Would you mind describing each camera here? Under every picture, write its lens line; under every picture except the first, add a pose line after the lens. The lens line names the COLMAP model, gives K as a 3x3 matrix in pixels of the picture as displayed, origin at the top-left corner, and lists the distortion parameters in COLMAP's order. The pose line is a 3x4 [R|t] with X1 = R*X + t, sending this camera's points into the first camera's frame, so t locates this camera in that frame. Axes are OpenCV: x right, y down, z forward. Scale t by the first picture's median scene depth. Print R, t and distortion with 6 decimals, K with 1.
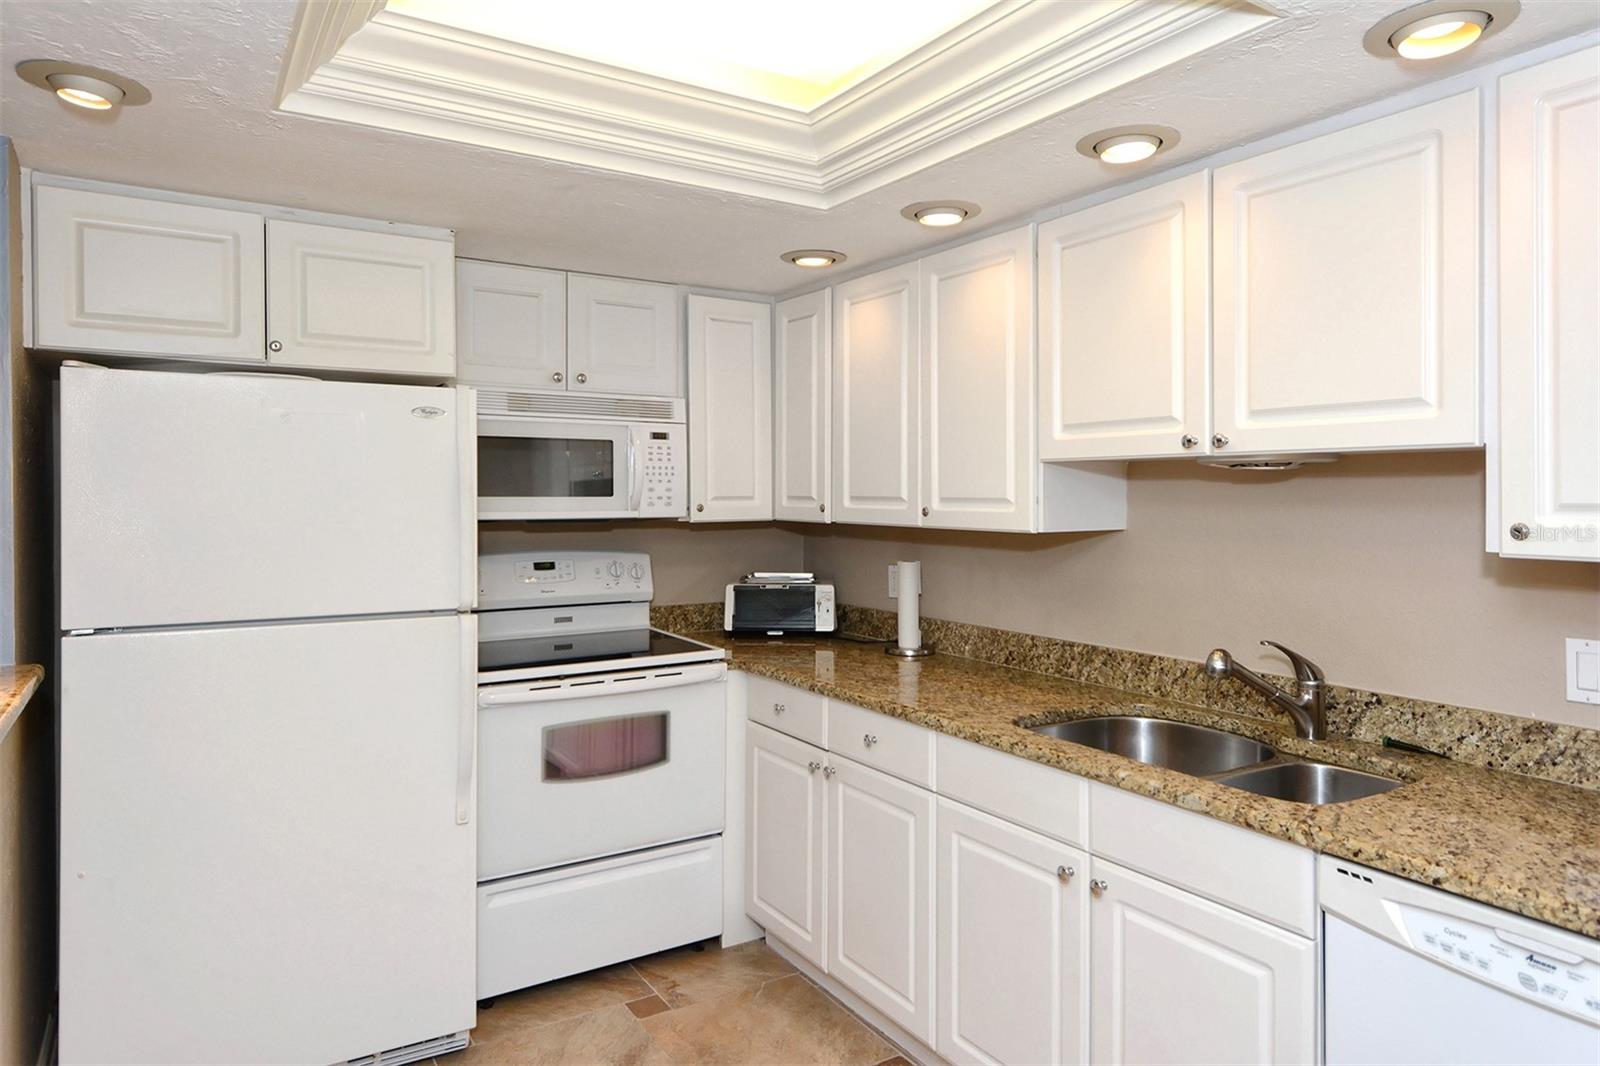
lens RADIAL K [[1017.2, 0, 803.5], [0, 1017.2, 515.9], [0, 0, 1]] dist [0.032646, -0.000105]
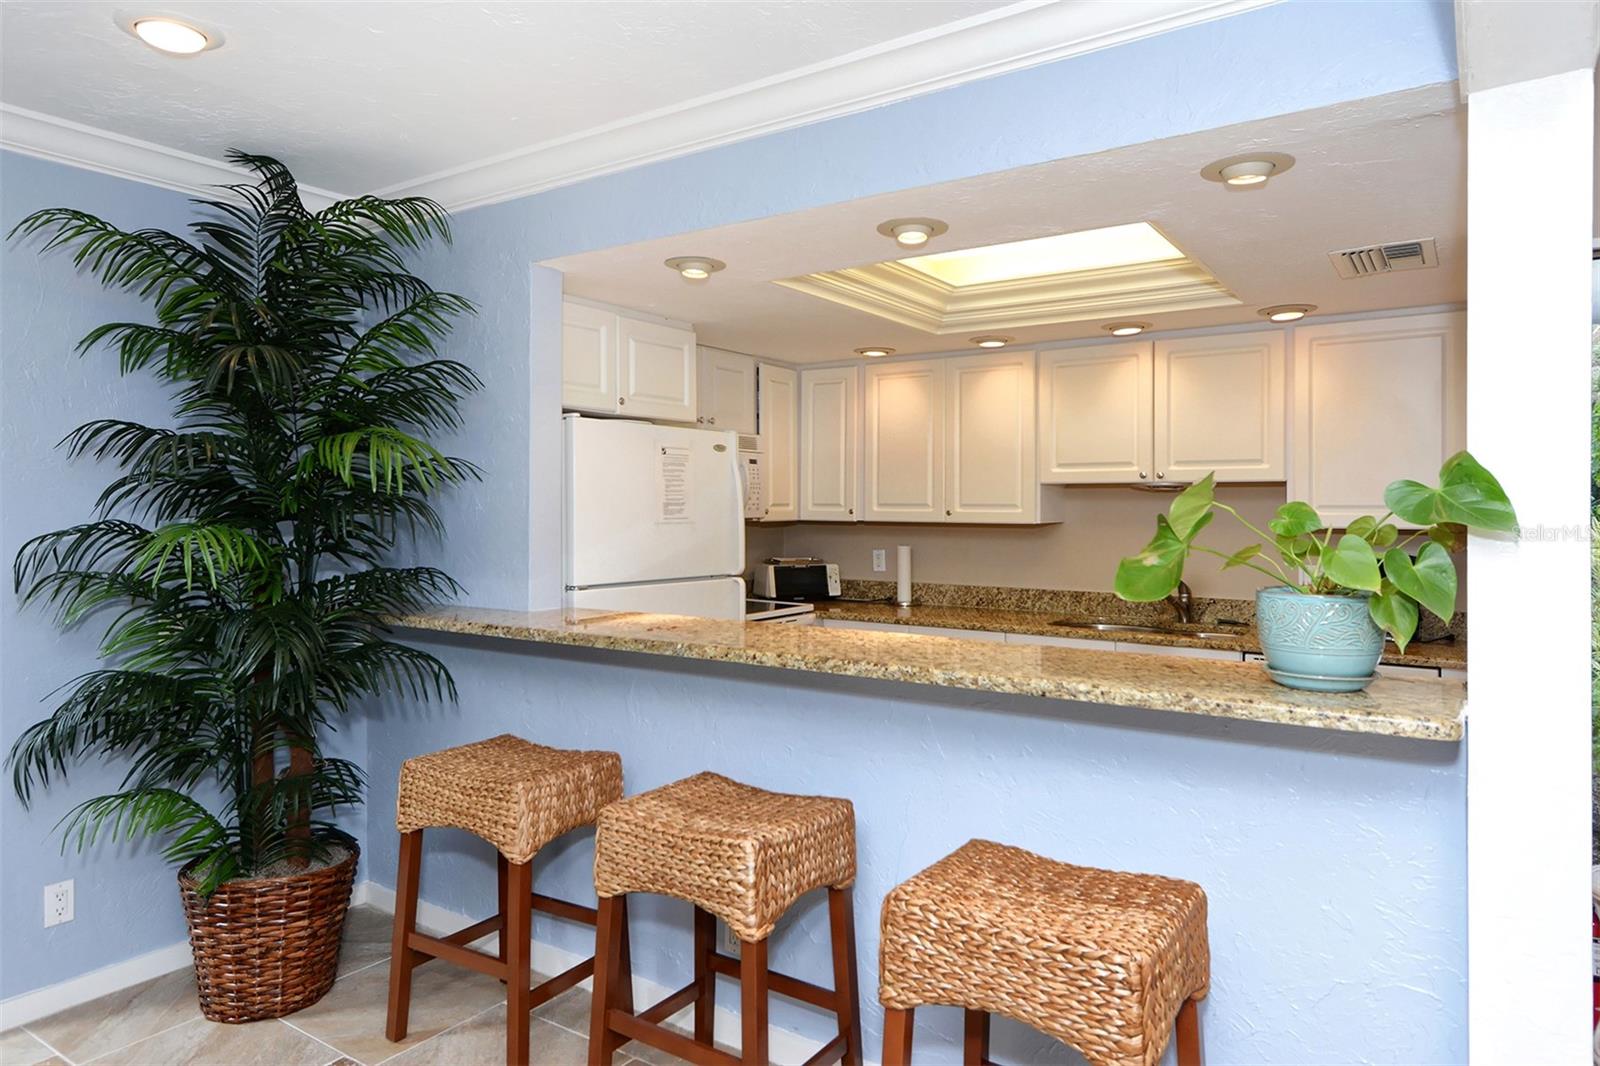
lens RADIAL K [[1017.2, 0, 795.2], [0, 1017.2, 531.6], [0, 0, 1]] dist [0.032646, -0.000105]
pose [[0.914826, -0.008571, 0.403758, -0.725504], [0.007223, 0.999962, 0.004863, 0.015350], [-0.403784, -0.001533, 0.914853, -0.377947]]
